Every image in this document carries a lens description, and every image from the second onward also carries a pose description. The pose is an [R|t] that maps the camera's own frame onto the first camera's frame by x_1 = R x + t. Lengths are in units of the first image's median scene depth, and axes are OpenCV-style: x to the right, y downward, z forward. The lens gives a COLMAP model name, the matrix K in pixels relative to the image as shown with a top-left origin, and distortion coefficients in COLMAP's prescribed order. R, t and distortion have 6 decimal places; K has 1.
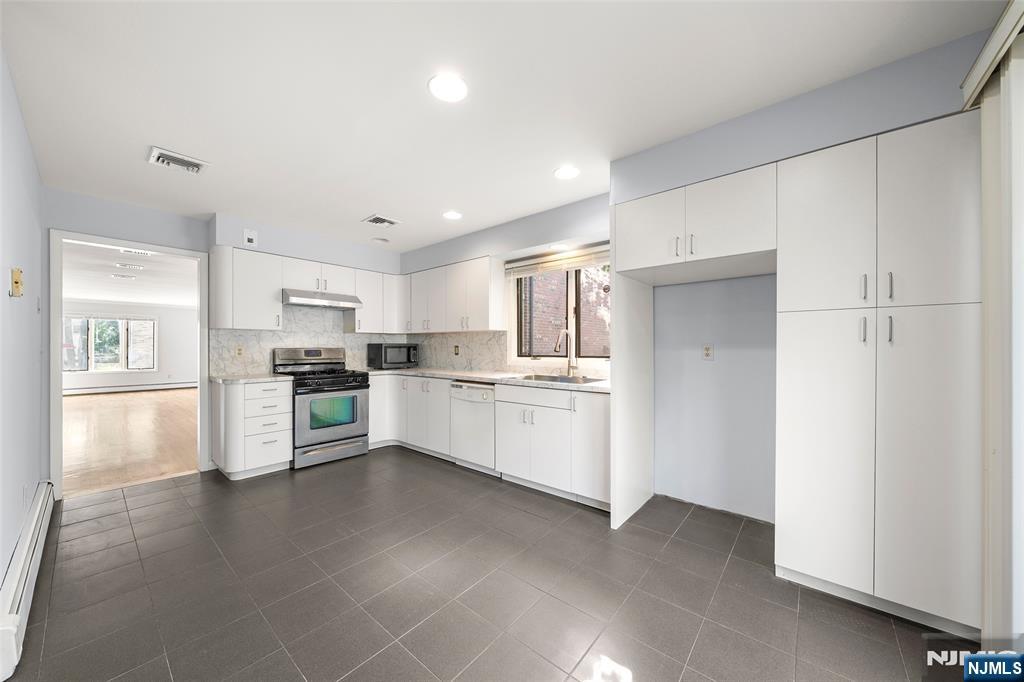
lens RADIAL K [[352.8, 0, 507.7], [0, 352.8, 347.7], [0, 0, 1]] dist [-0.002157, -0.000097]
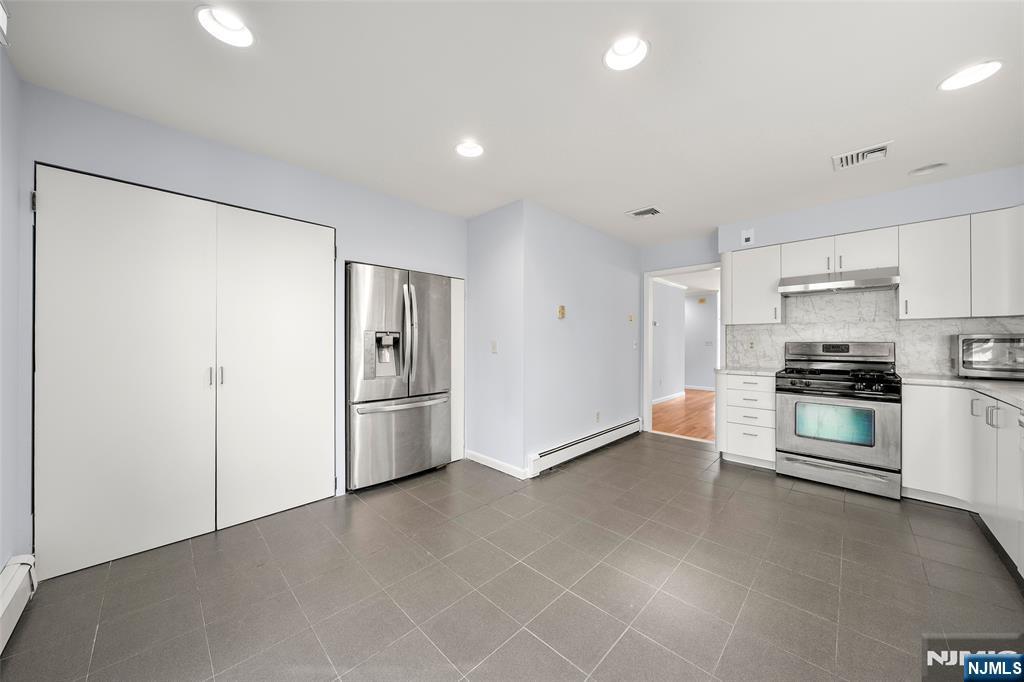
lens RADIAL K [[352.8, 0, 515.2], [0, 352.8, 342.2], [0, 0, 1]] dist [-0.002157, -0.000097]
pose [[-0.075813, 0.003802, -0.997115, 0.329476], [0.000607, 0.999993, 0.003767, -0.002448], [0.997122, -0.000320, -0.075815, 0.342417]]
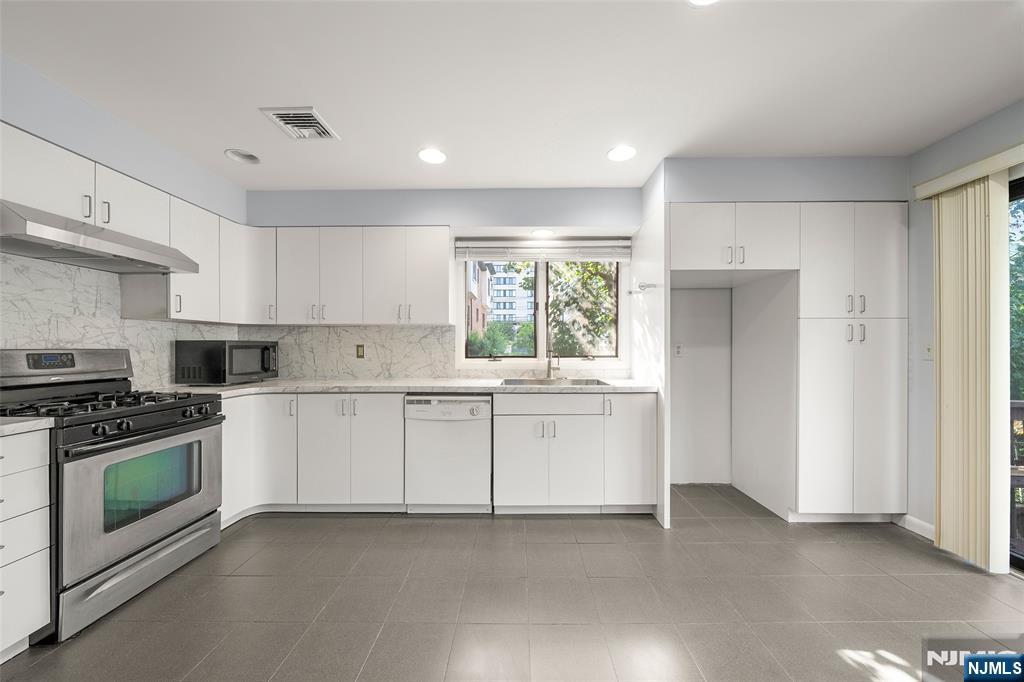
lens RADIAL K [[352.8, 0, 514.6], [0, 352.8, 348.0], [0, 0, 1]] dist [-0.002157, -0.000097]
pose [[0.772784, -0.003010, 0.634662, -0.403818], [0.003930, 0.999992, -0.000043, 0.002288], [-0.634657, 0.002527, 0.772790, 0.308594]]
